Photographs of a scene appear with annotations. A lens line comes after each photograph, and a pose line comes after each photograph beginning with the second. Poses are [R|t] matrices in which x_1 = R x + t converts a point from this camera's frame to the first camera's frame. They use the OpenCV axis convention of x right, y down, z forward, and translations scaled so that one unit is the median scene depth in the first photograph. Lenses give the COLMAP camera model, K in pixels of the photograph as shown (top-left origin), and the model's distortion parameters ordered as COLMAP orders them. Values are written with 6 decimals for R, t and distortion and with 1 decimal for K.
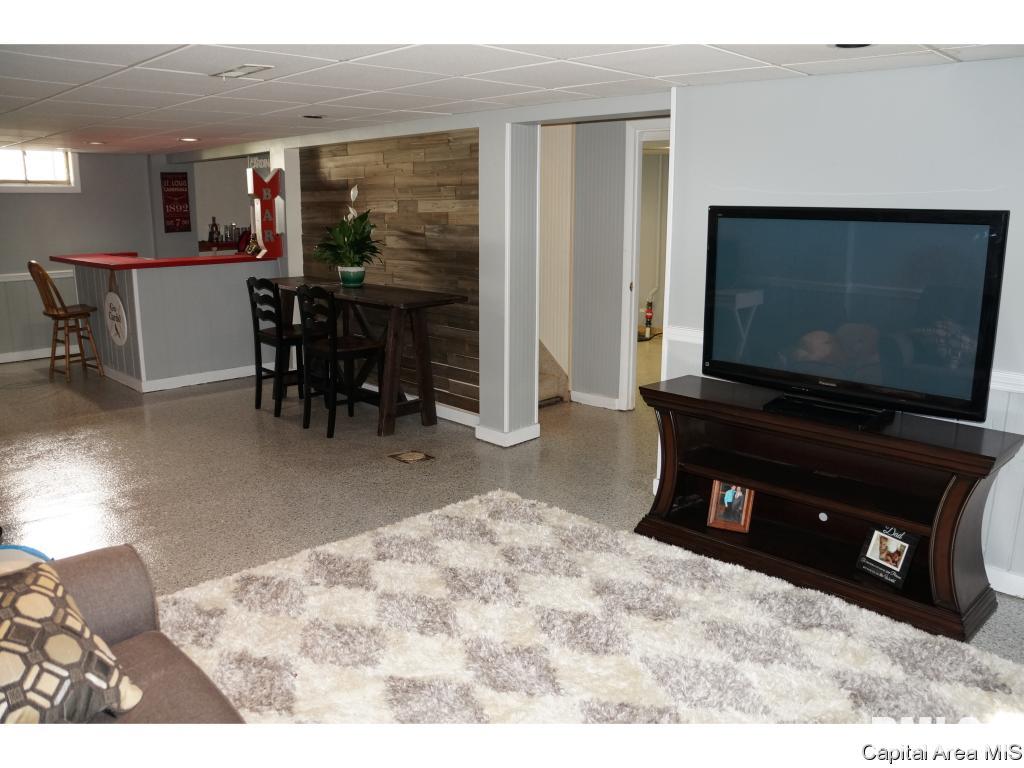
lens RADIAL K [[829.1, 0, 513.4], [0, 829.1, 385.6], [0, 0, 1]] dist [-0.155438, 0.087319]
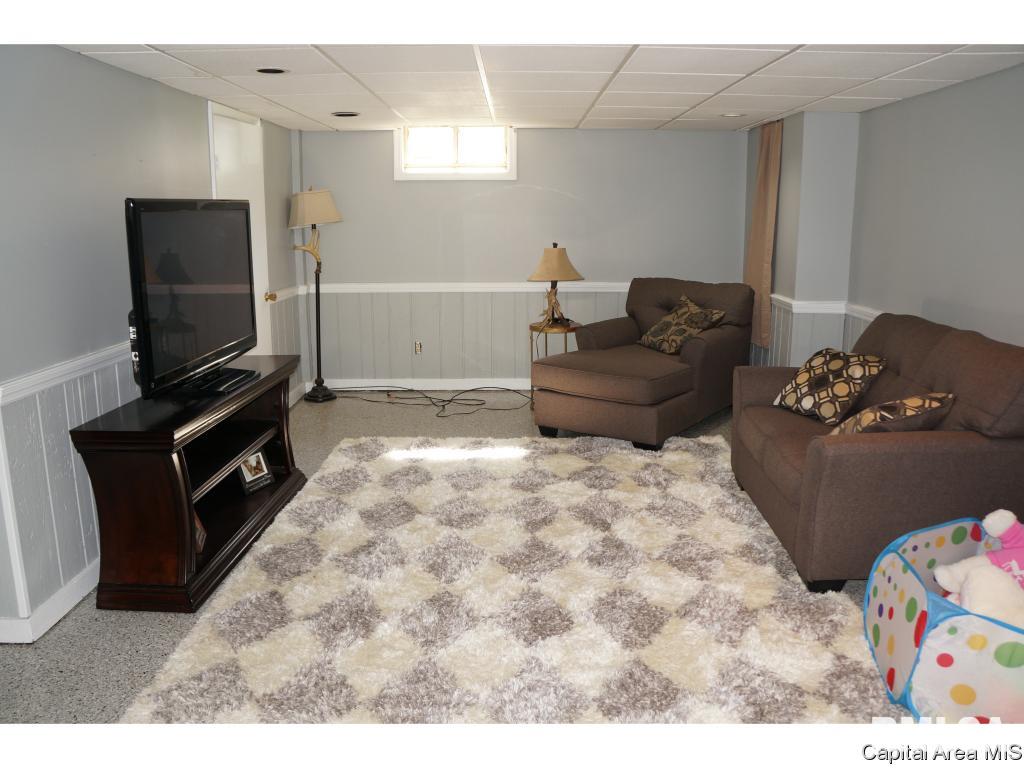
lens RADIAL K [[829.1, 0, 520.9], [0, 829.1, 387.9], [0, 0, 1]] dist [-0.155438, 0.087319]
pose [[-0.707172, -0.149185, 0.691124, -0.322364], [0.148710, 0.924238, 0.351668, -0.137437], [-0.691226, 0.351467, -0.631409, 0.668848]]
